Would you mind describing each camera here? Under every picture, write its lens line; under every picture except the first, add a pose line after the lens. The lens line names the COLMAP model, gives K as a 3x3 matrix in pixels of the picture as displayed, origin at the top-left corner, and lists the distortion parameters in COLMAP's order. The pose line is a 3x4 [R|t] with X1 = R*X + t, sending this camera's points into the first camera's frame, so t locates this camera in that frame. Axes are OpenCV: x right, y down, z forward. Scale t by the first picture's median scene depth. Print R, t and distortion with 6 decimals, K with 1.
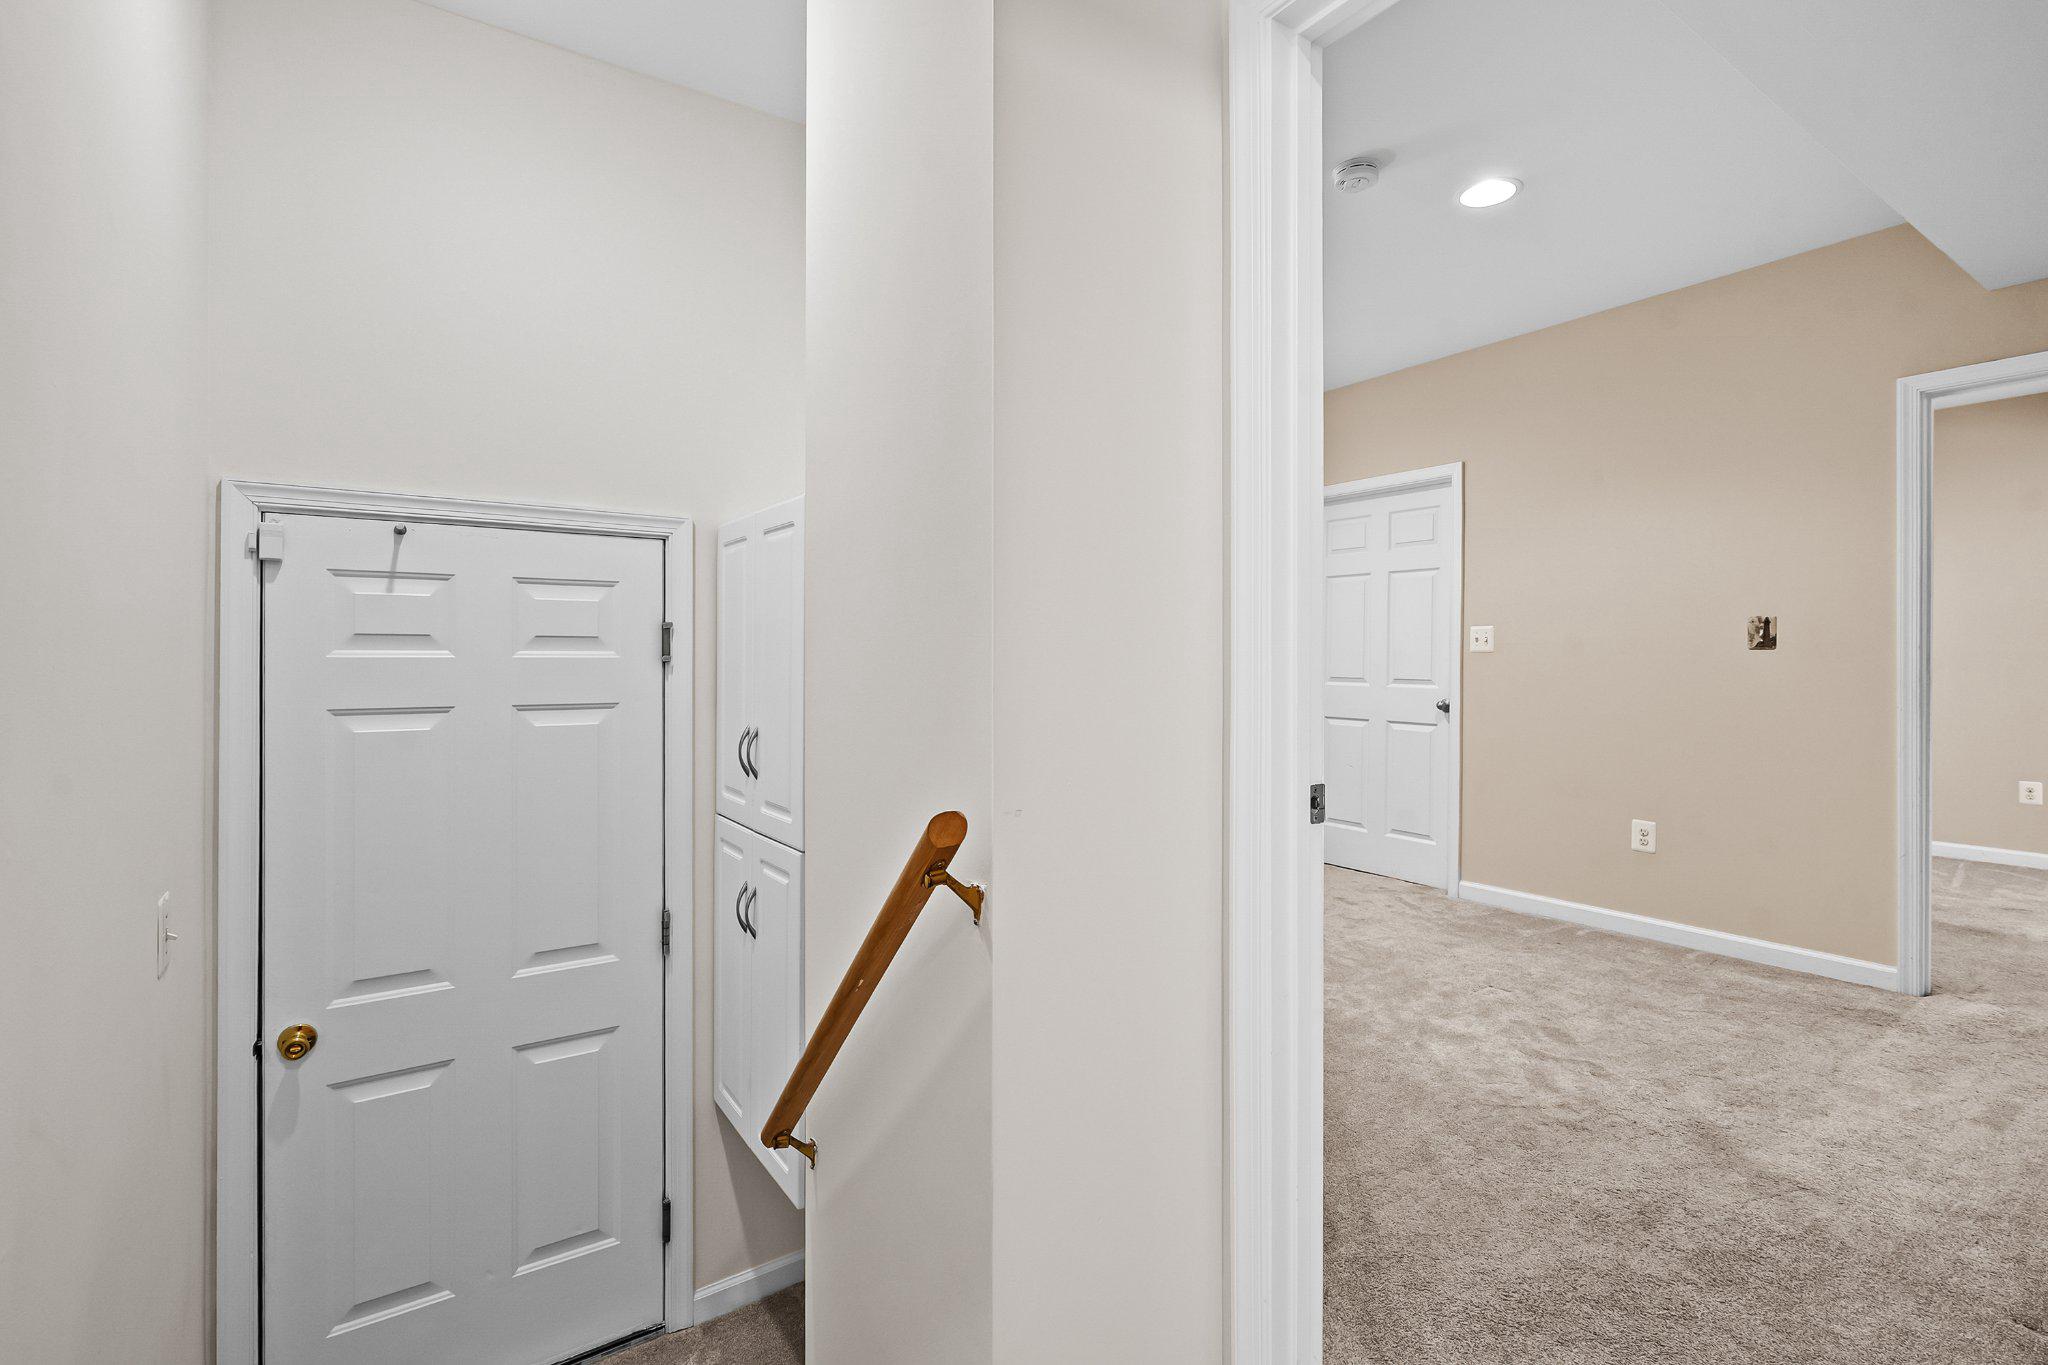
lens RADIAL K [[943.0, 0, 1023.2], [0, 943.0, 663.4], [0, 0, 1]] dist [0.000681, 0.001334]
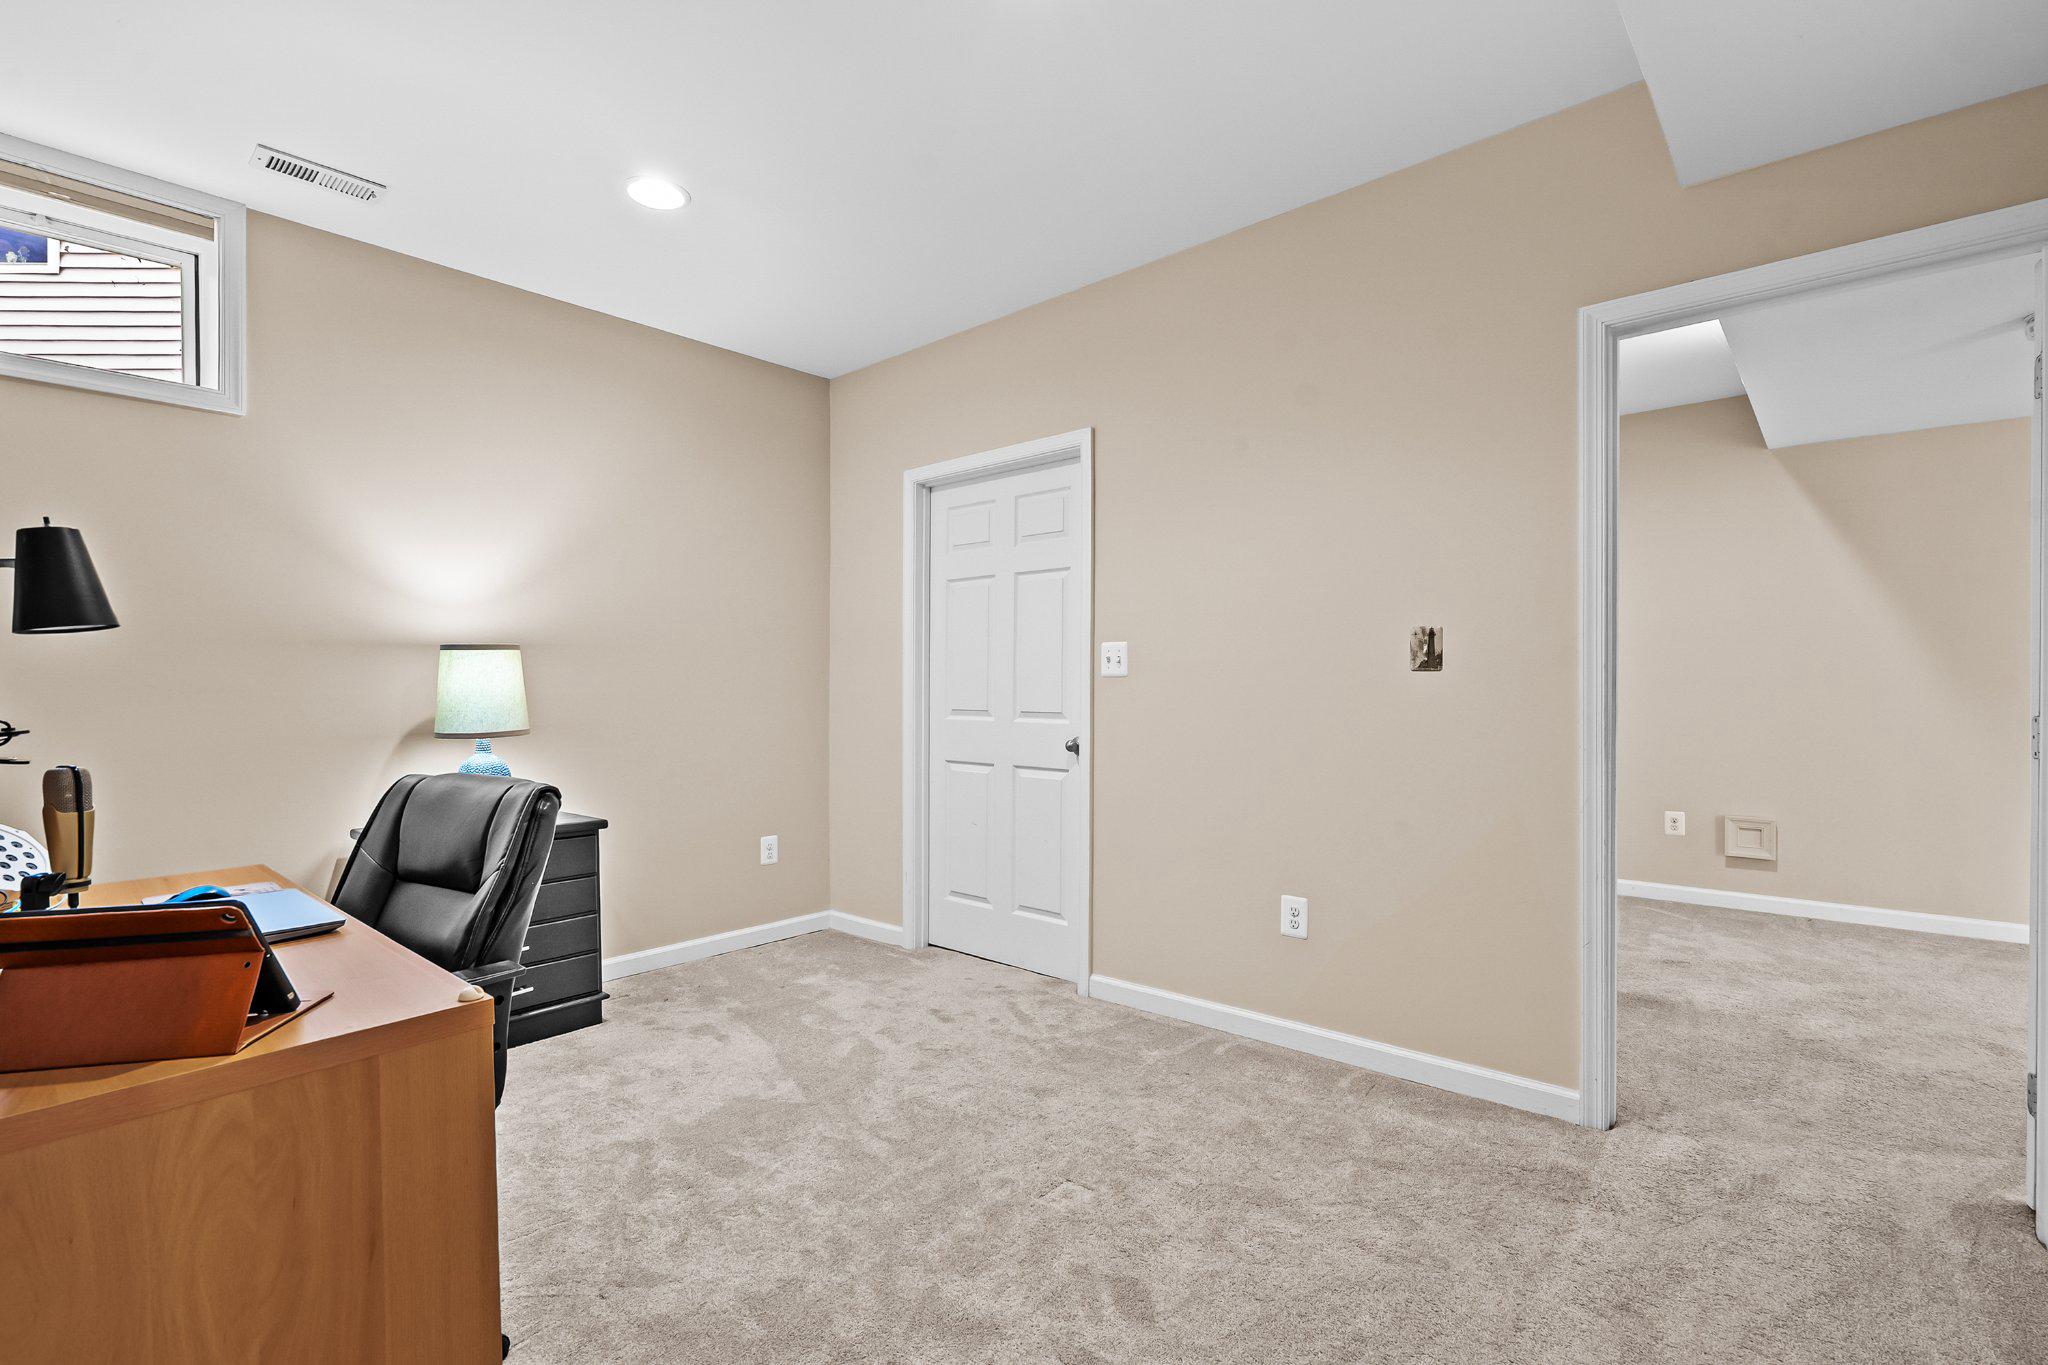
lens RADIAL K [[943.0, 0, 1016.5], [0, 943.0, 697.6], [0, 0, 1]] dist [0.000681, 0.001334]
pose [[0.971195, -0.006248, 0.238203, 0.282731], [0.004892, 0.999968, 0.006283, 0.000290], [-0.238235, -0.004937, 0.971195, 0.342832]]
